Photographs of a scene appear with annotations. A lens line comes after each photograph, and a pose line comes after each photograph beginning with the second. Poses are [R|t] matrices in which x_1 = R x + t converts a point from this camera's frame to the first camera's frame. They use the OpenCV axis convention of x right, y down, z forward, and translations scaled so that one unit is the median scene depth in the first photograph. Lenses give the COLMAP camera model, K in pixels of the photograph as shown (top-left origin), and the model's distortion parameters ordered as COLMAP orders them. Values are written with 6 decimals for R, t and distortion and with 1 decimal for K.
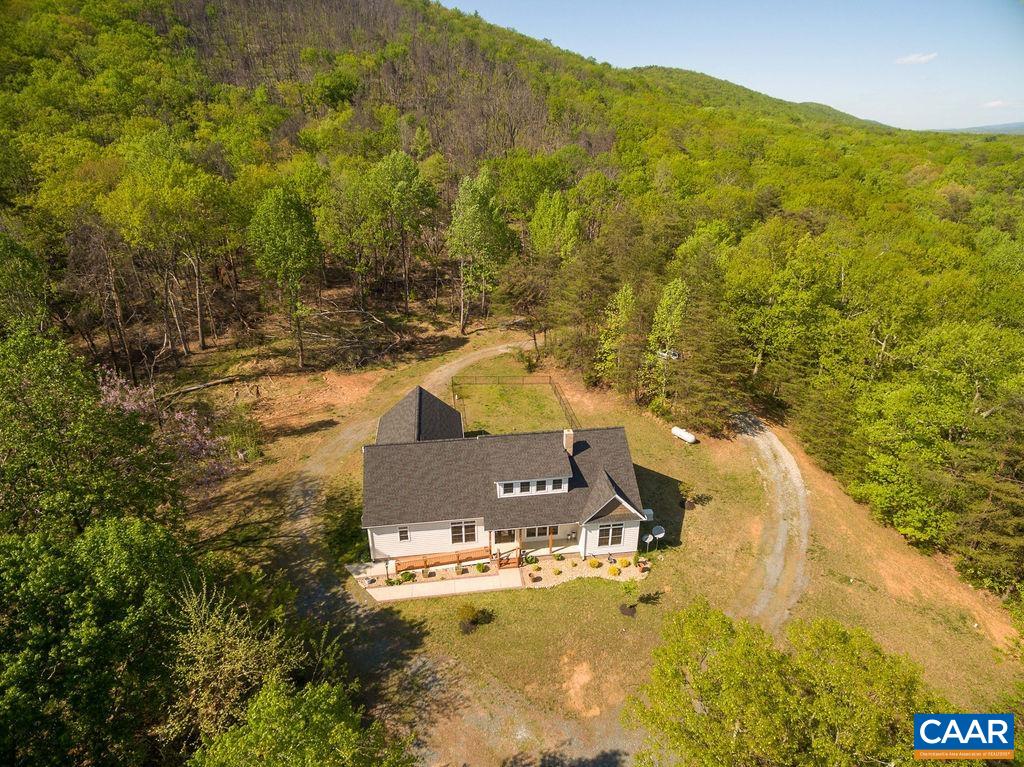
lens RADIAL K [[571.4, 0, 509.9], [0, 571.4, 383.2], [0, 0, 1]] dist [0.004170, 0.001988]
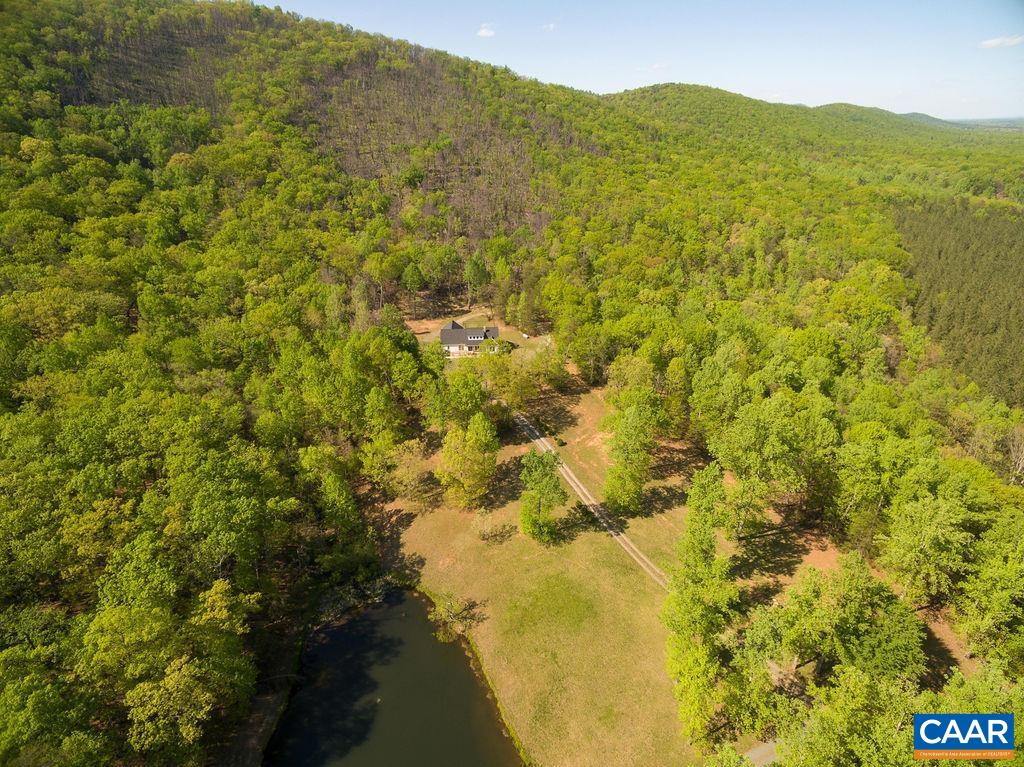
lens RADIAL K [[571.4, 0, 509.9], [0, 571.4, 383.2], [0, 0, 1]] dist [0.004170, 0.001988]
pose [[0.997664, 0.022335, -0.064565, 0.357871], [-0.021342, 0.999644, 0.016025, 0.267558], [0.064900, -0.014610, 0.997785, -2.088278]]
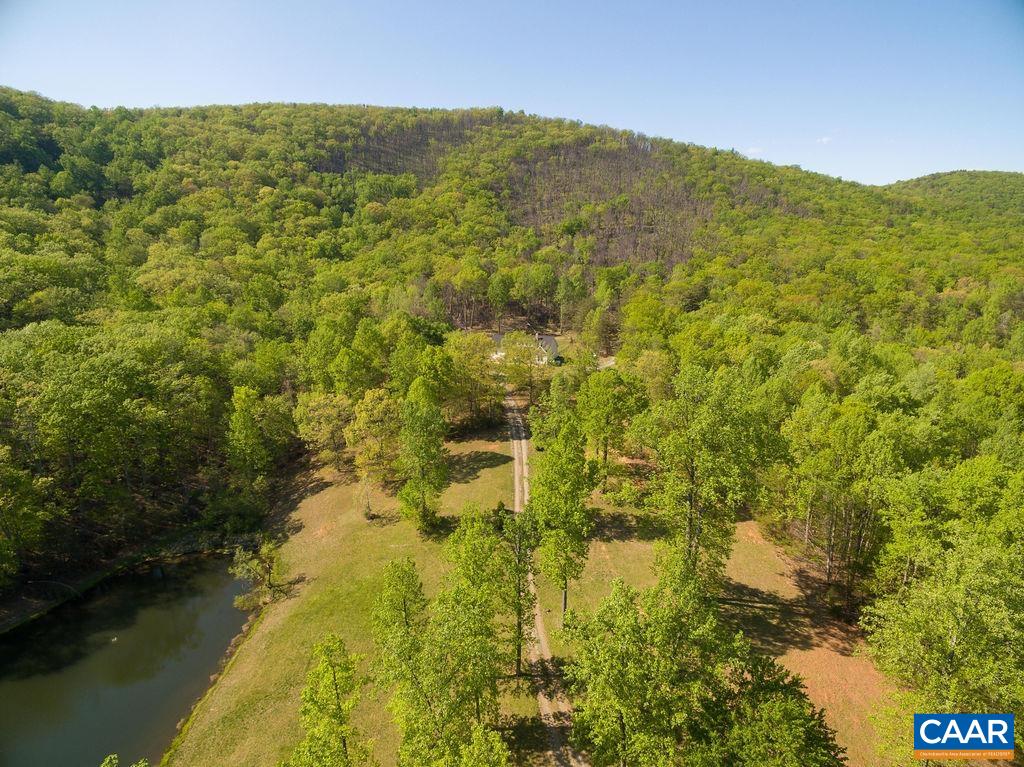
lens RADIAL K [[571.4, 0, 509.9], [0, 571.4, 383.2], [0, 0, 1]] dist [0.004170, 0.001988]
pose [[0.880045, 0.114716, -0.460827, 1.077443], [-0.185798, 0.976206, -0.111808, 0.535905], [0.437036, 0.184017, 0.880419, -1.518614]]
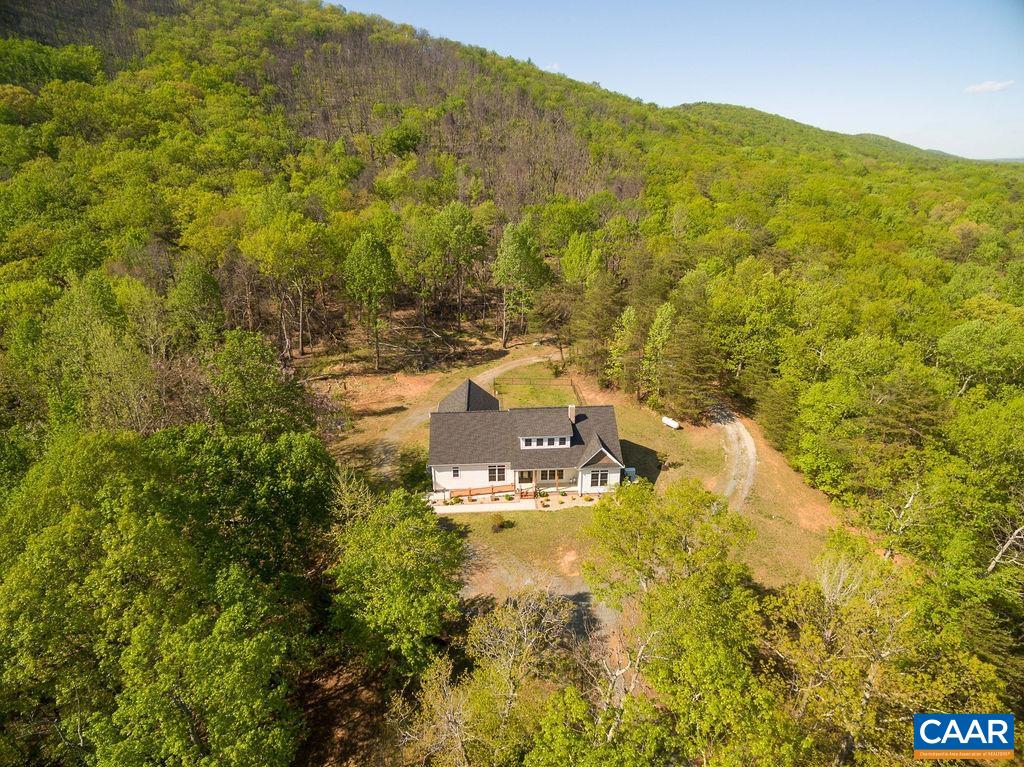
lens RADIAL K [[571.4, 0, 509.9], [0, 571.4, 383.2], [0, 0, 1]] dist [0.004170, 0.001988]
pose [[0.996433, 0.021148, -0.081694, 0.037003], [-0.025206, 0.998482, -0.048968, 0.058986], [0.080534, 0.050852, 0.995454, -0.254352]]
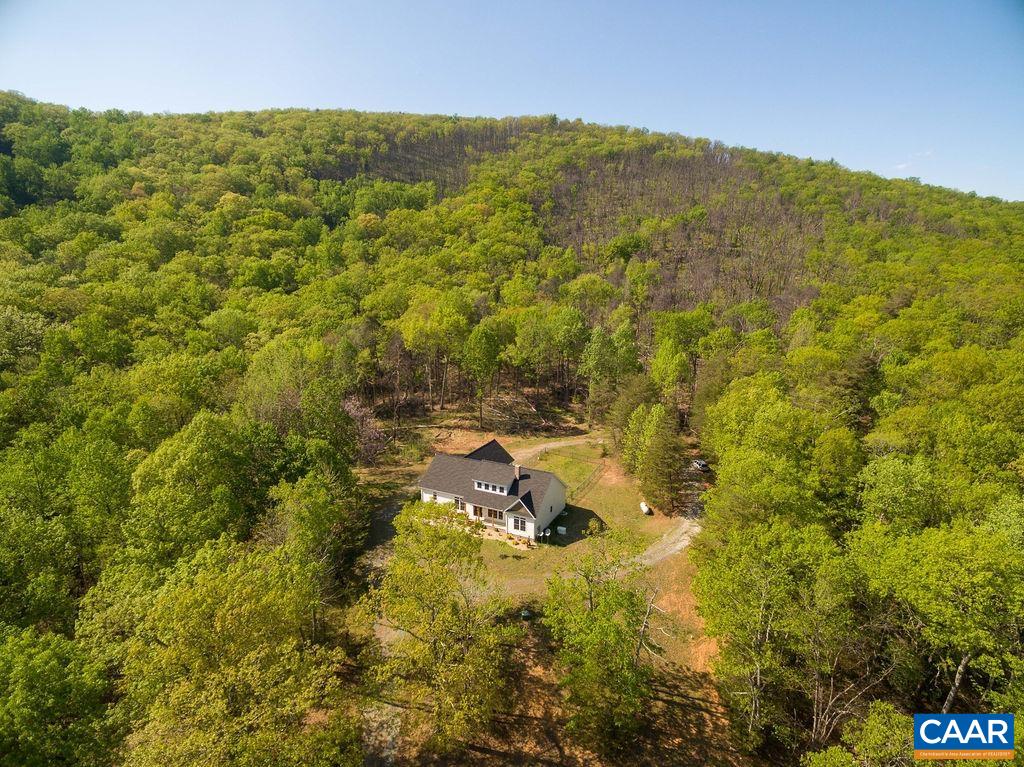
lens RADIAL K [[571.4, 0, 509.9], [0, 571.4, 383.2], [0, 0, 1]] dist [0.004170, 0.001988]
pose [[0.822585, 0.125800, -0.554553, 0.635064], [-0.233744, 0.963826, -0.128075, 0.040191], [0.518381, 0.234975, 0.822233, -0.365863]]
